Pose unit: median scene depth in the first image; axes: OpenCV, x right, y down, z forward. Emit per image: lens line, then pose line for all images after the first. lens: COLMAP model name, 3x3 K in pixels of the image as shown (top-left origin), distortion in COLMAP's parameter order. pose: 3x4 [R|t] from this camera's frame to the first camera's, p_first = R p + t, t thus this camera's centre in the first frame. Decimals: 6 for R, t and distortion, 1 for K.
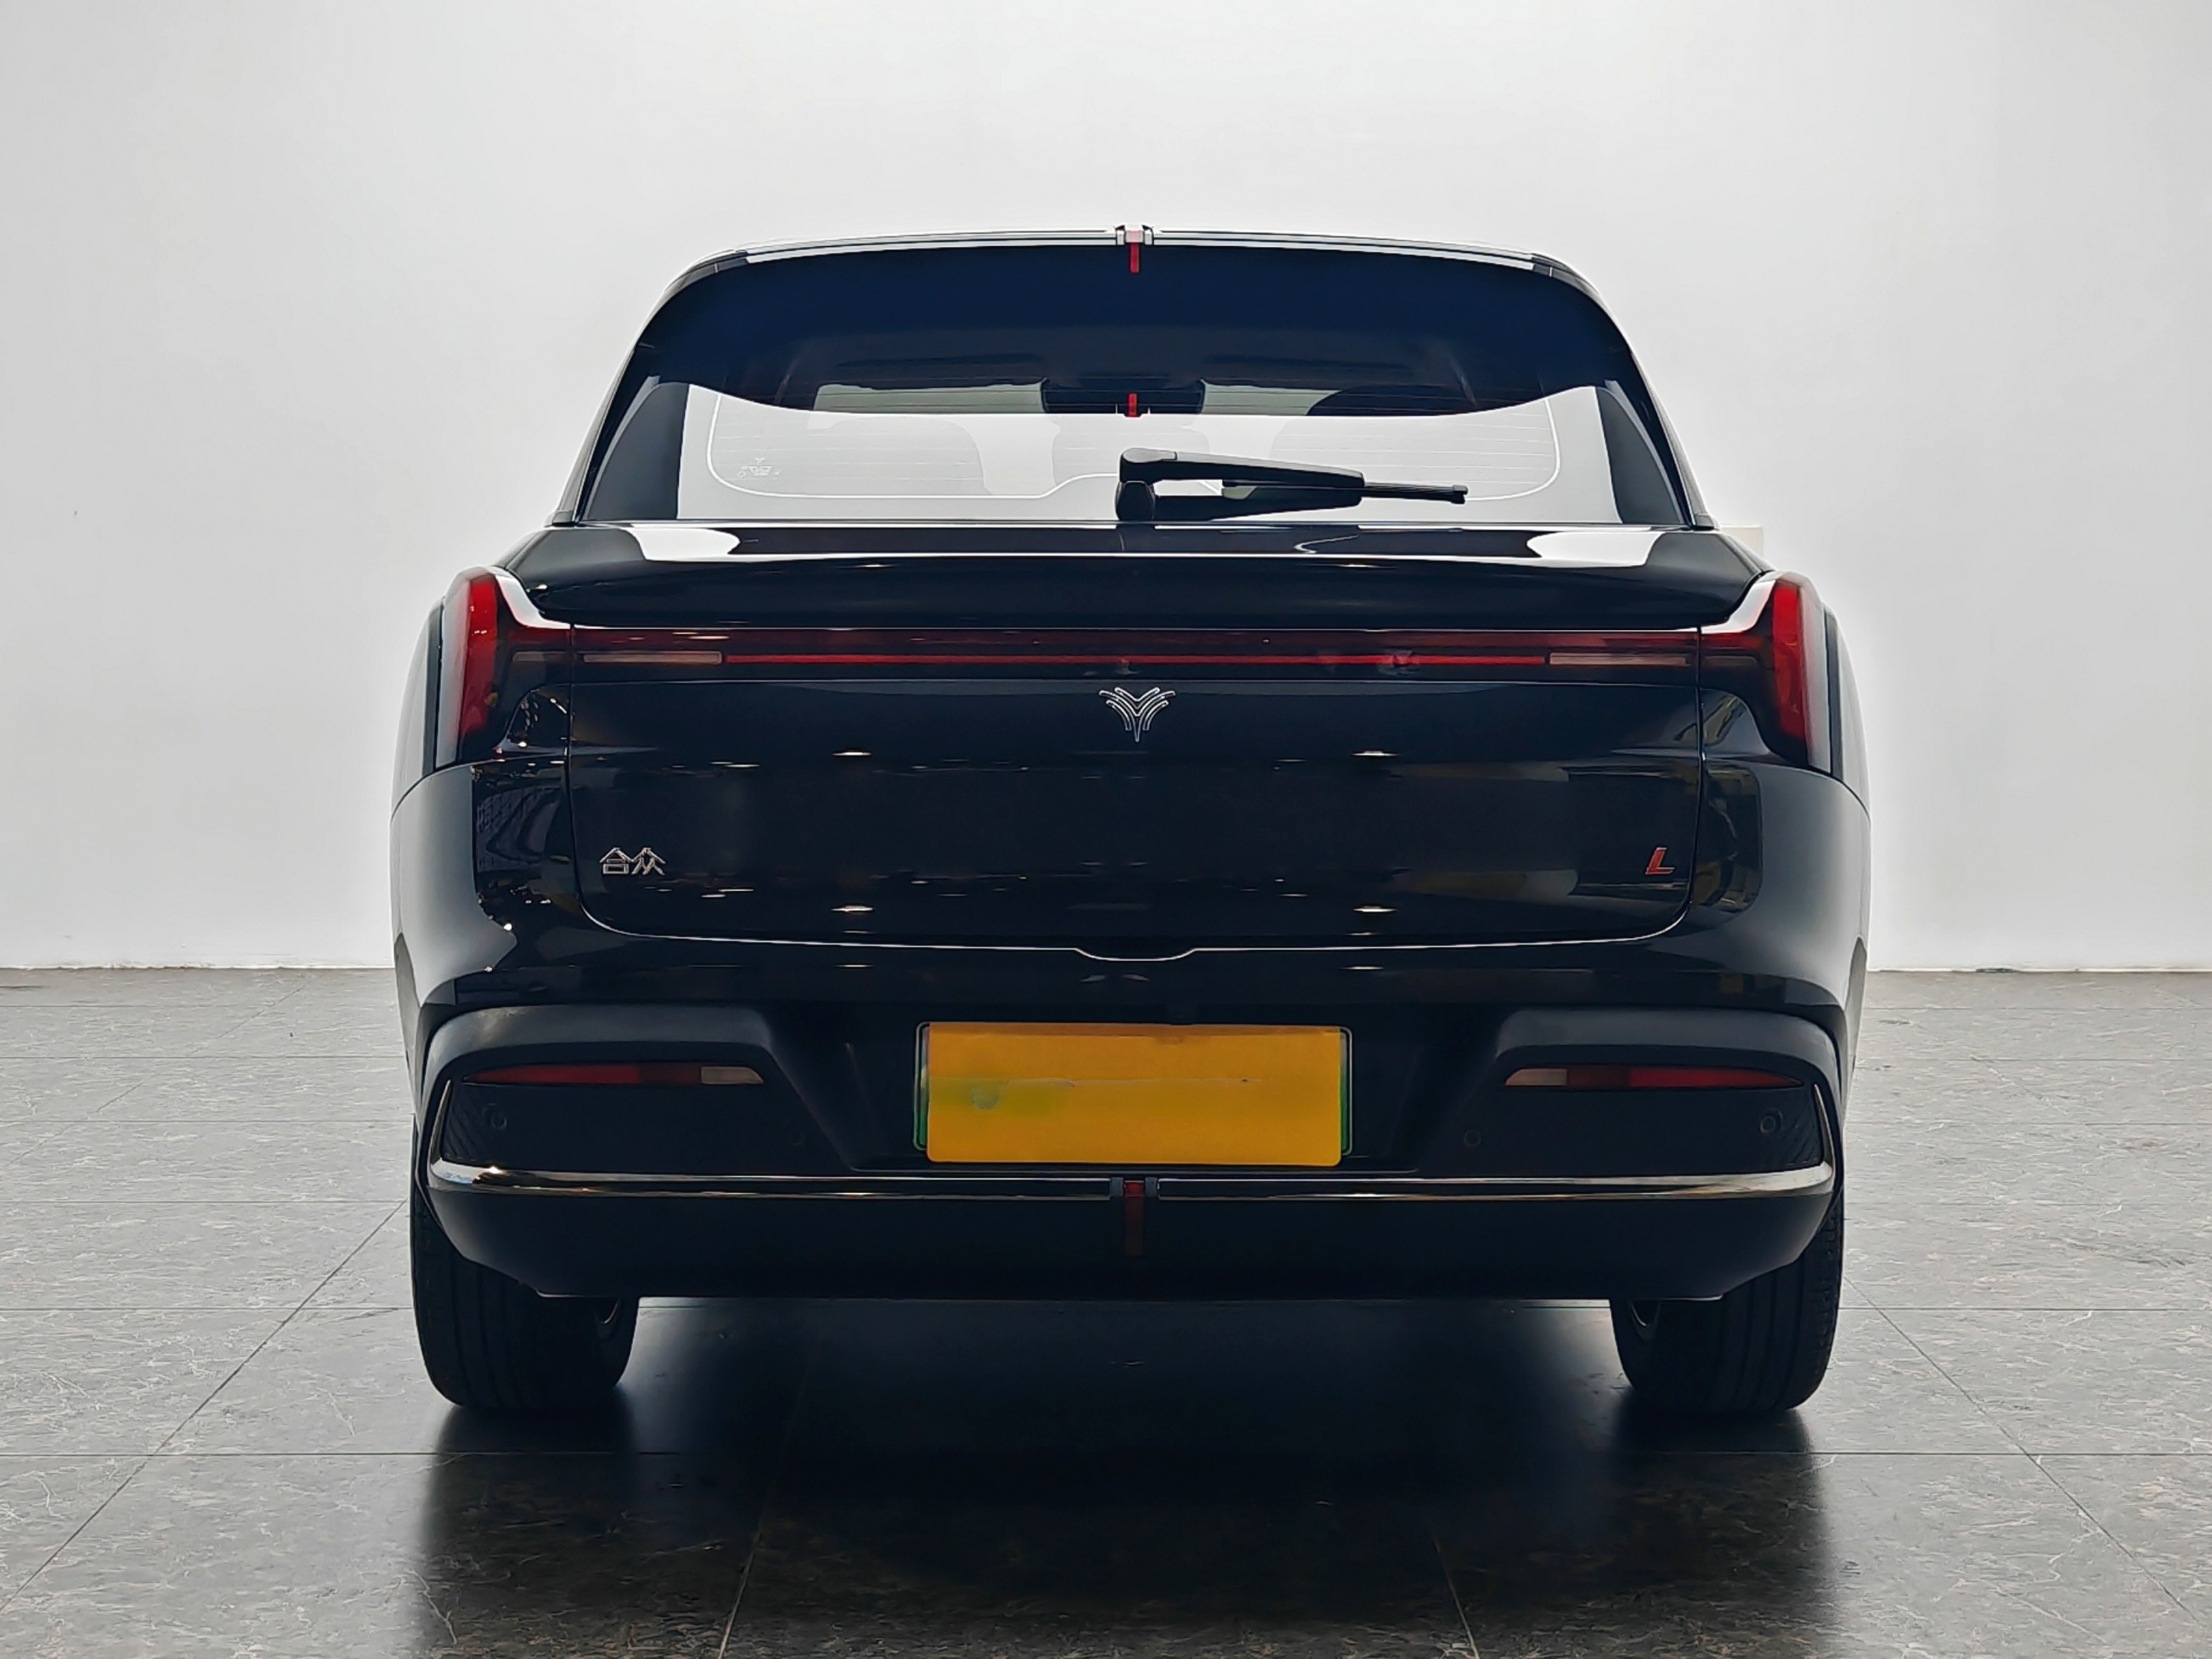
lens RADIAL K [[3488.5, 0, 1118.0], [0, 3488.5, 771.1], [0, 0, 1]] dist [0.316347, 0.000000]
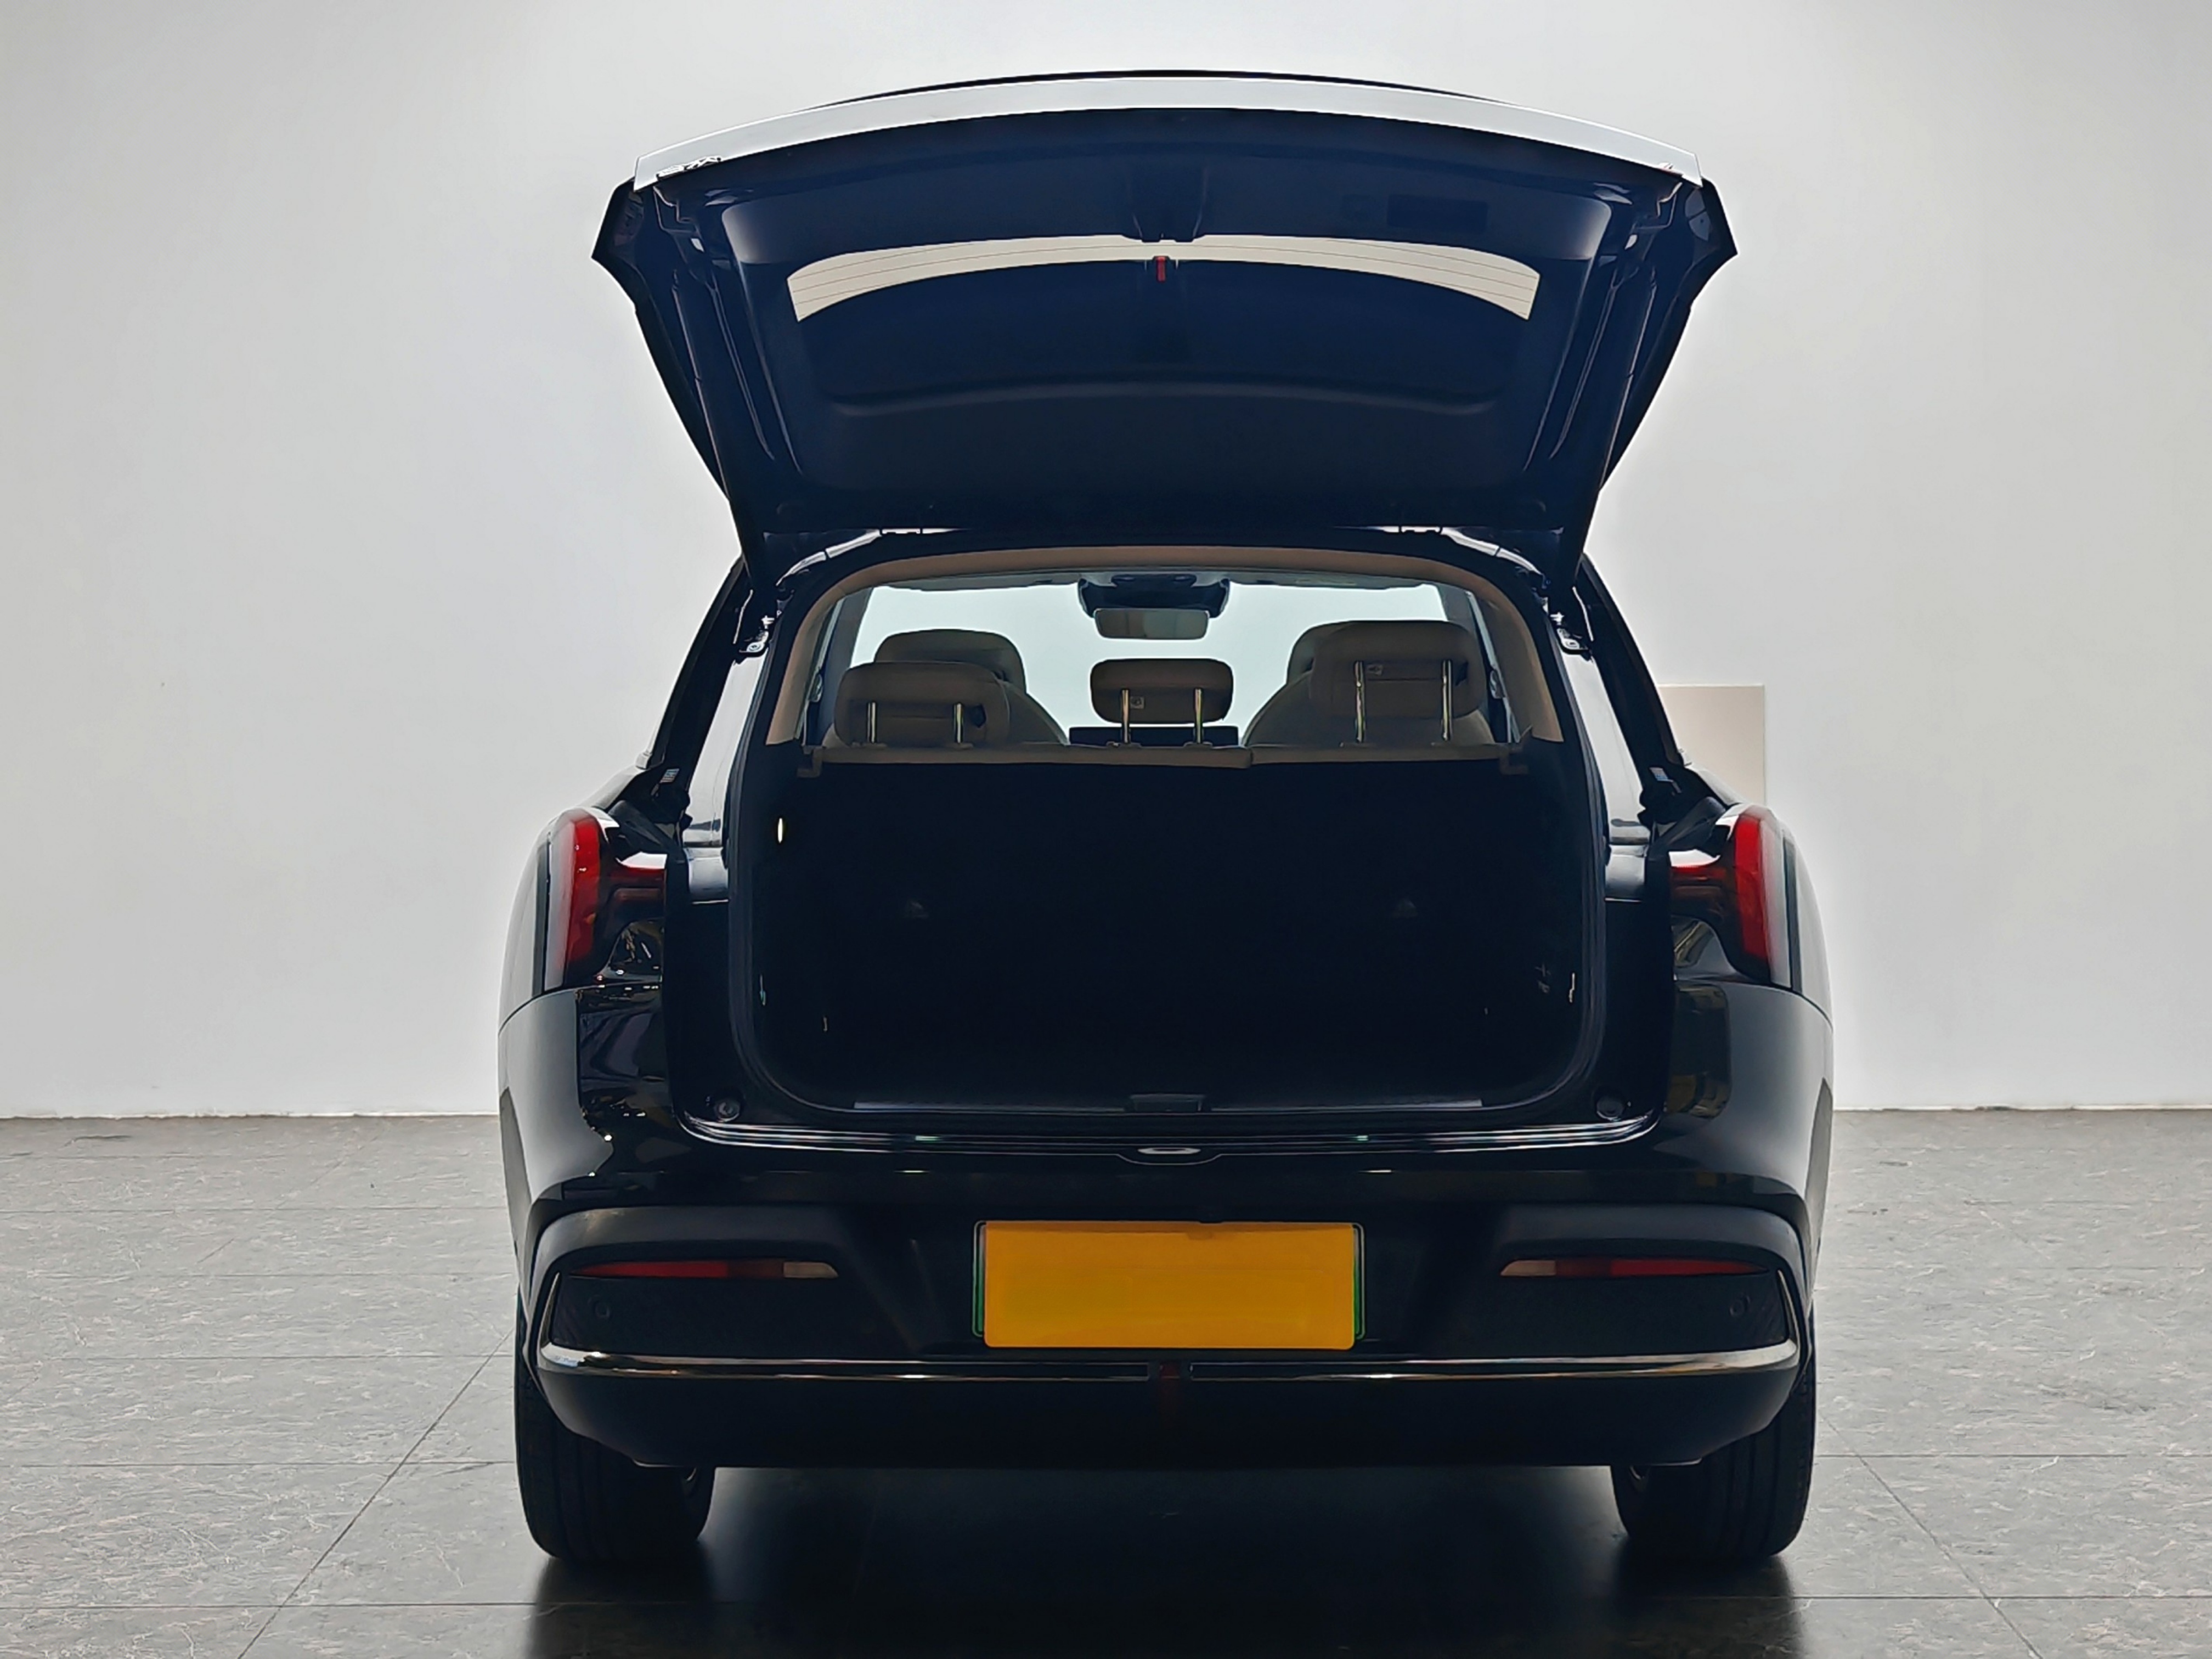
lens RADIAL K [[3488.5, 0, 1126.1], [0, 3488.5, 819.0], [0, 0, 1]] dist [0.316347, 0.000000]
pose [[0.999947, -0.007383, -0.007230, -0.000048], [0.007278, 0.999868, -0.014517, -0.035889], [0.007336, 0.014464, 0.999868, -0.110829]]
